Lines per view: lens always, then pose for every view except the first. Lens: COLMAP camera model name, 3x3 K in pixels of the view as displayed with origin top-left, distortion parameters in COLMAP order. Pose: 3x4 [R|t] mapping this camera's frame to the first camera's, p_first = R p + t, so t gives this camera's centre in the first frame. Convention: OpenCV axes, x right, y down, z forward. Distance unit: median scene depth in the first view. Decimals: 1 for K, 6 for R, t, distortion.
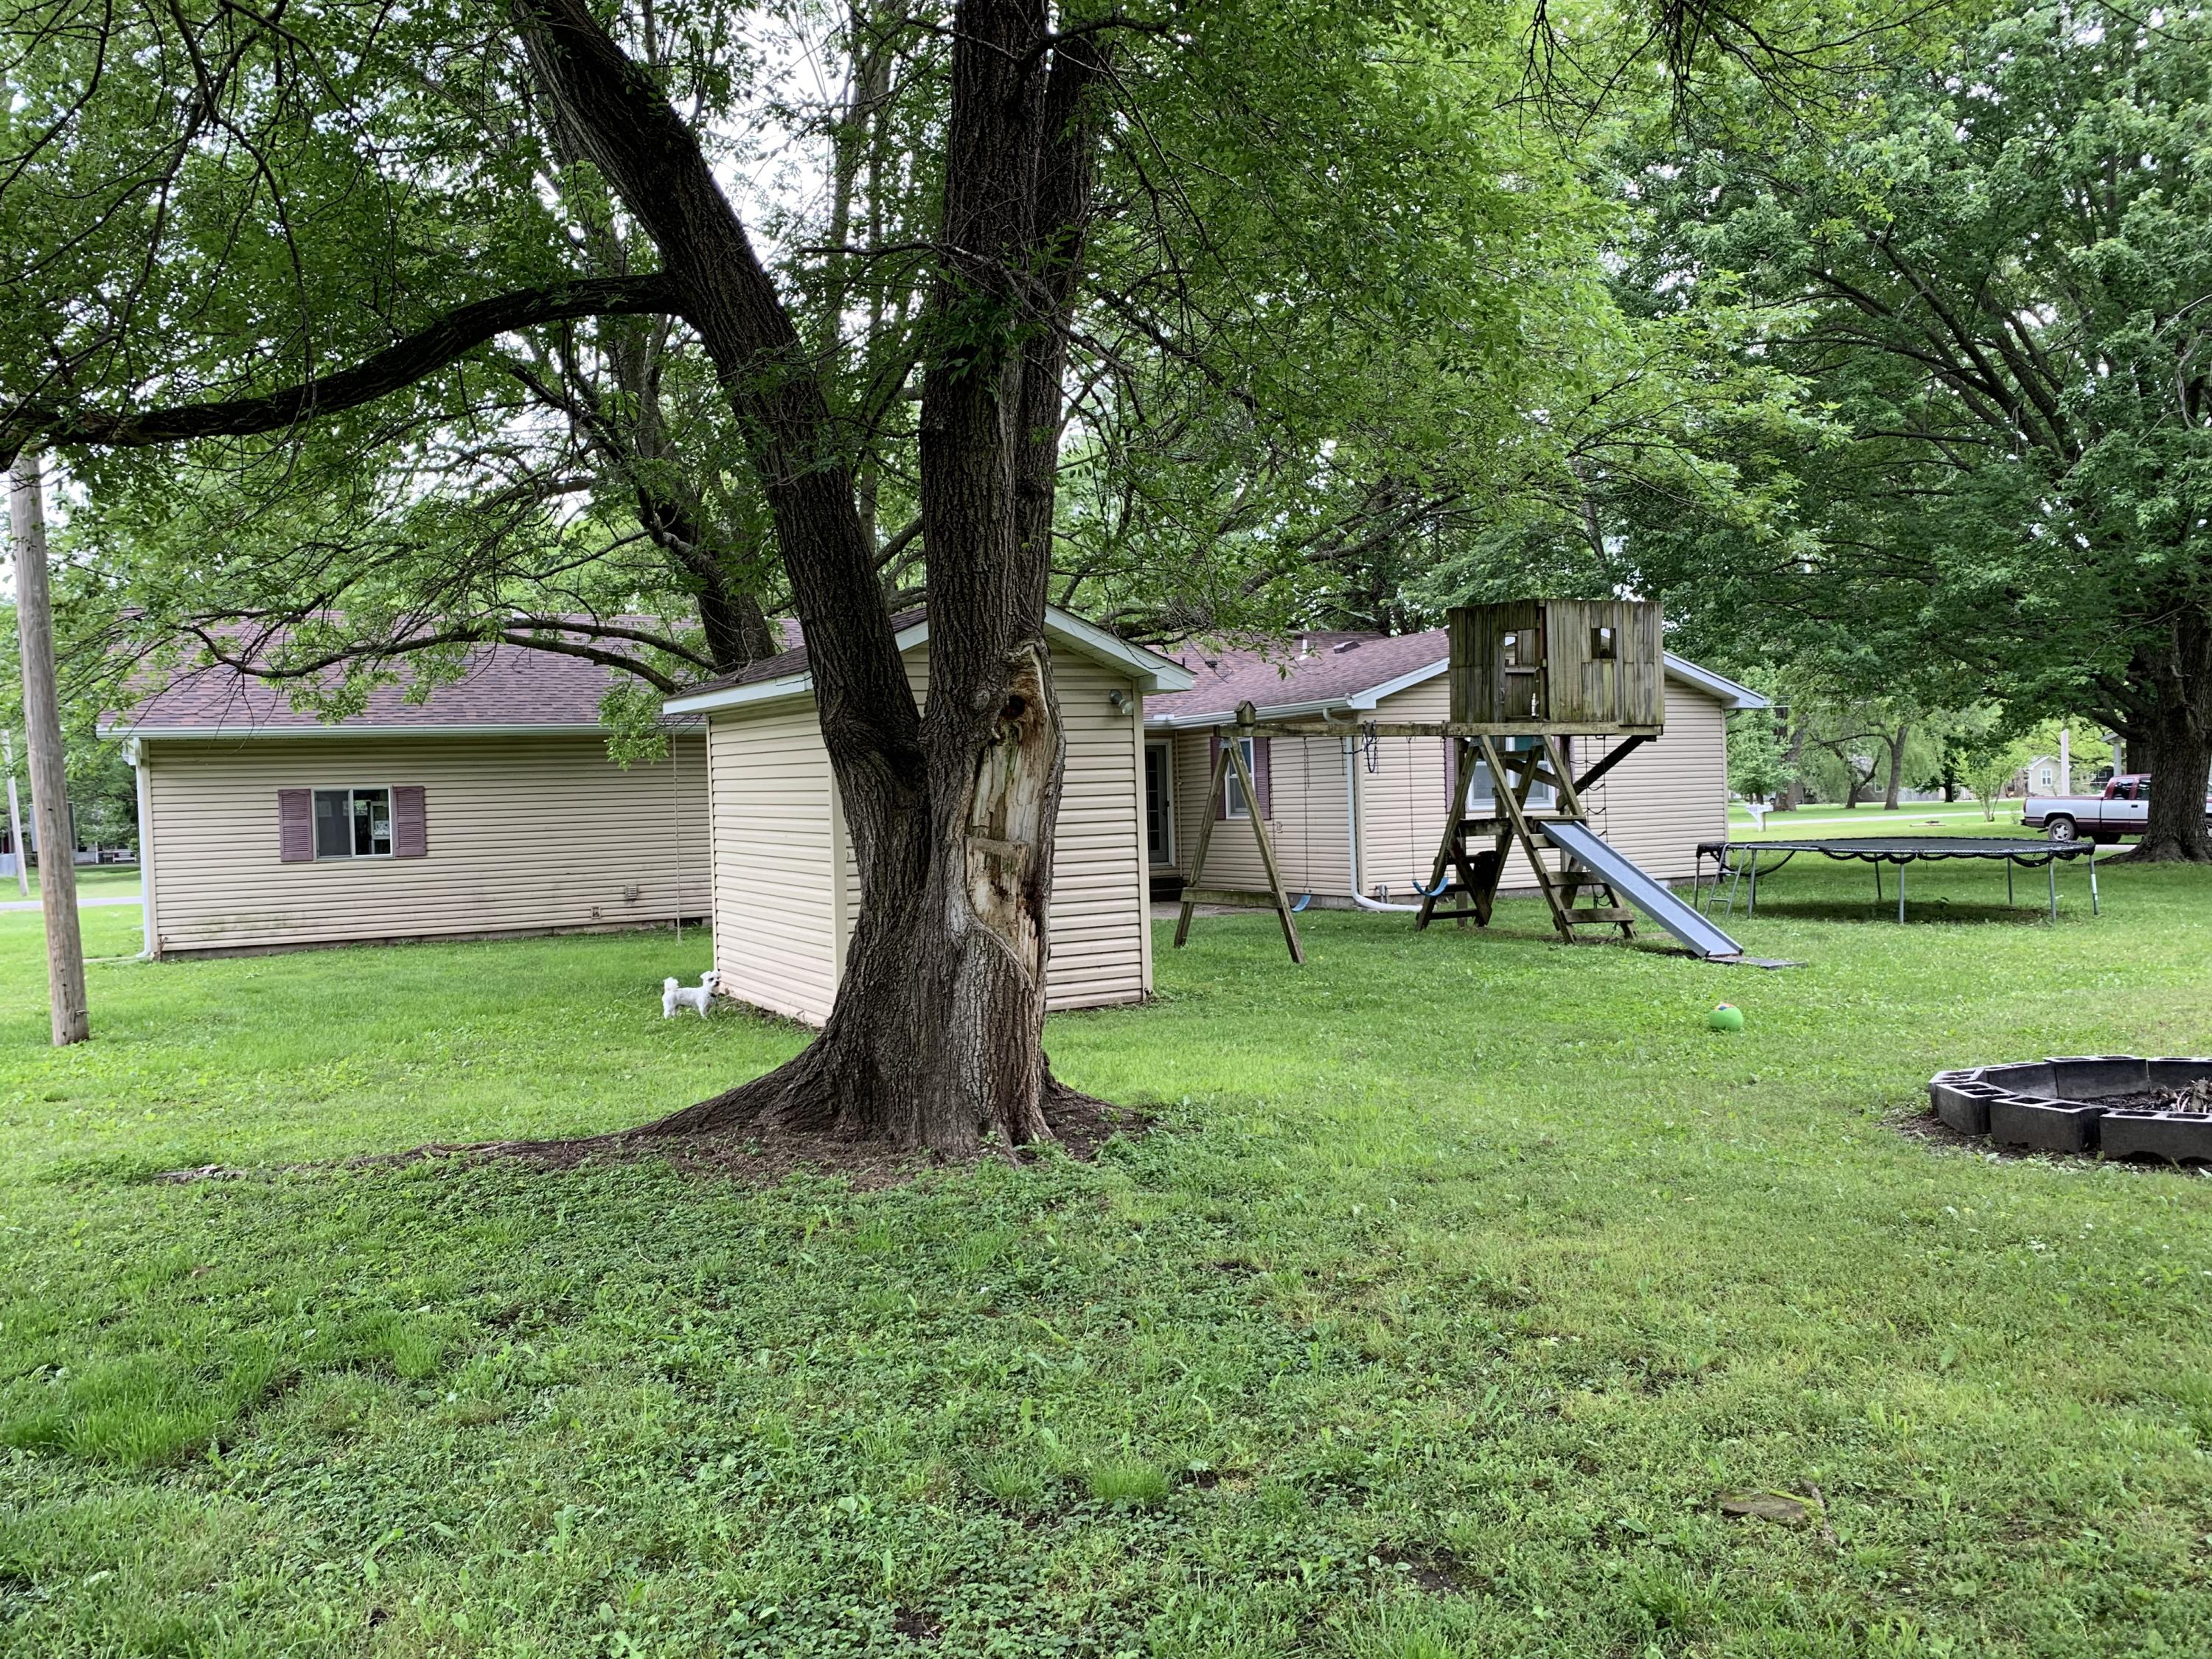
lens RADIAL K [[1708.8, 0, 1106.0], [0, 1708.8, 829.5], [0, 0, 1]] dist [0.001529, -0.001838]
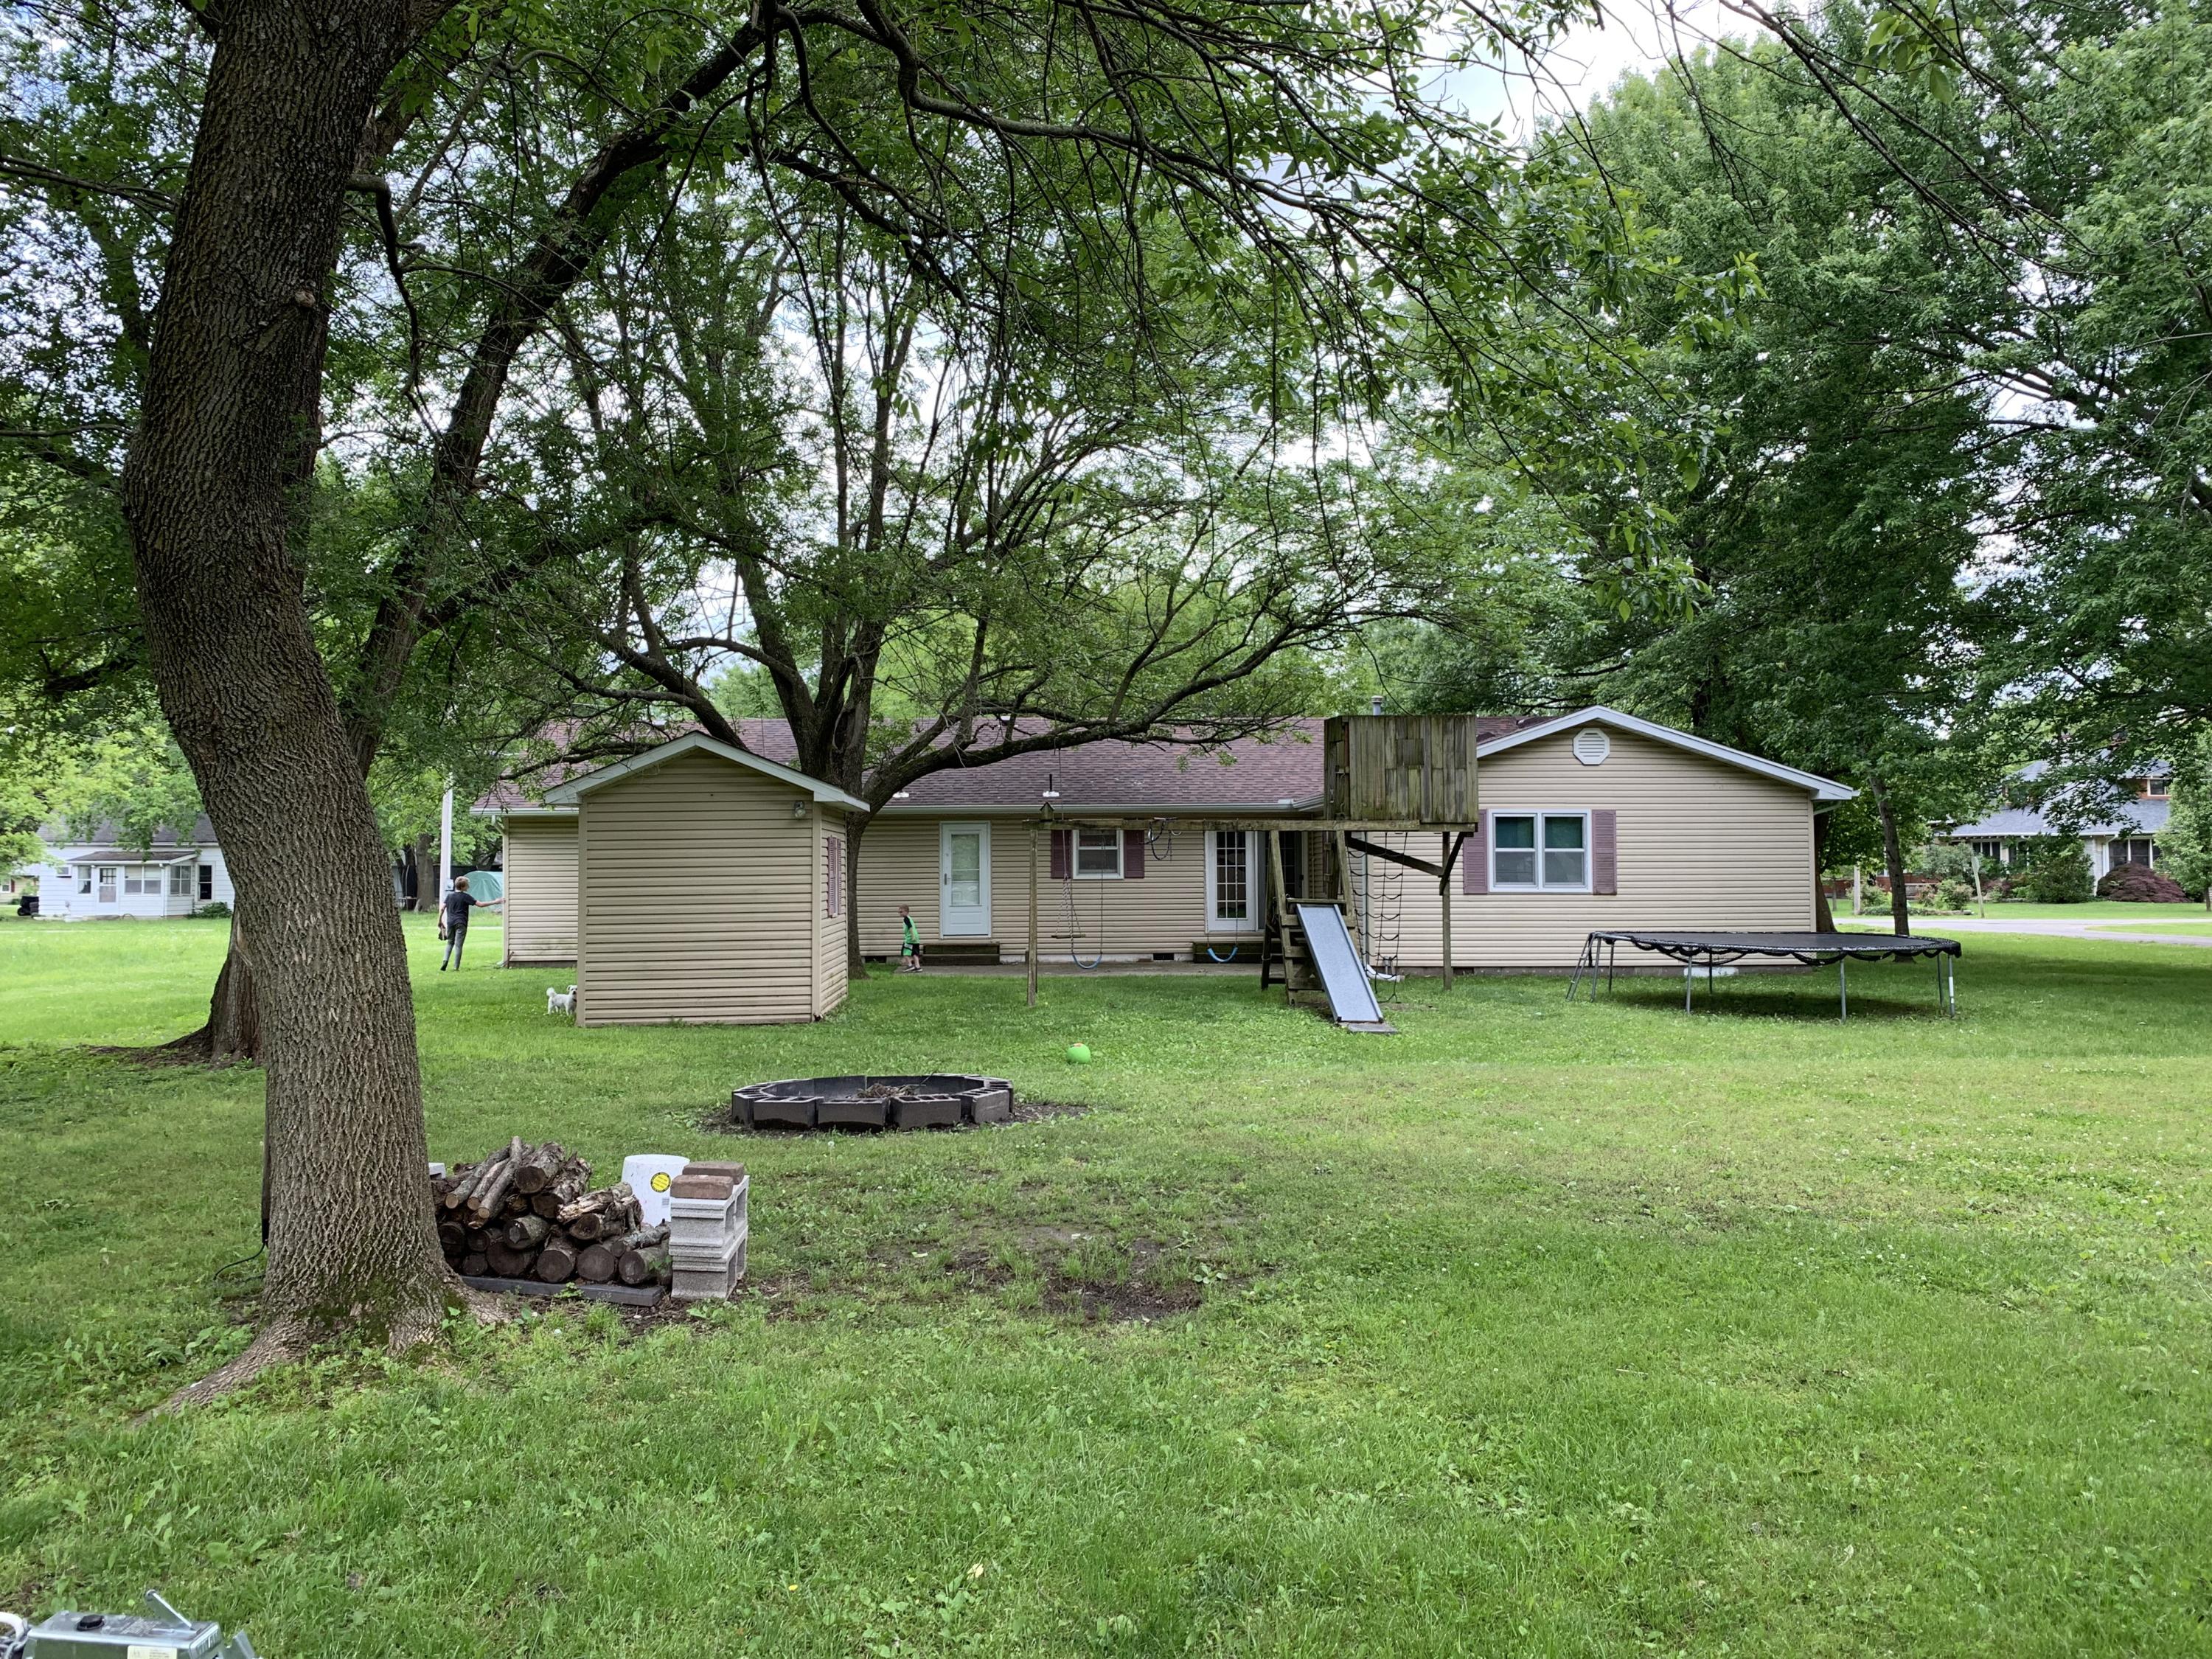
lens RADIAL K [[1671.0, 0, 1106.0], [0, 1671.0, 829.5], [0, 0, 1]] dist [0.007305, -0.008912]
pose [[0.912360, 0.016699, -0.409049, 0.525750], [-0.030383, 0.999174, -0.026977, -0.018776], [0.408261, 0.037041, 0.912114, -0.104849]]
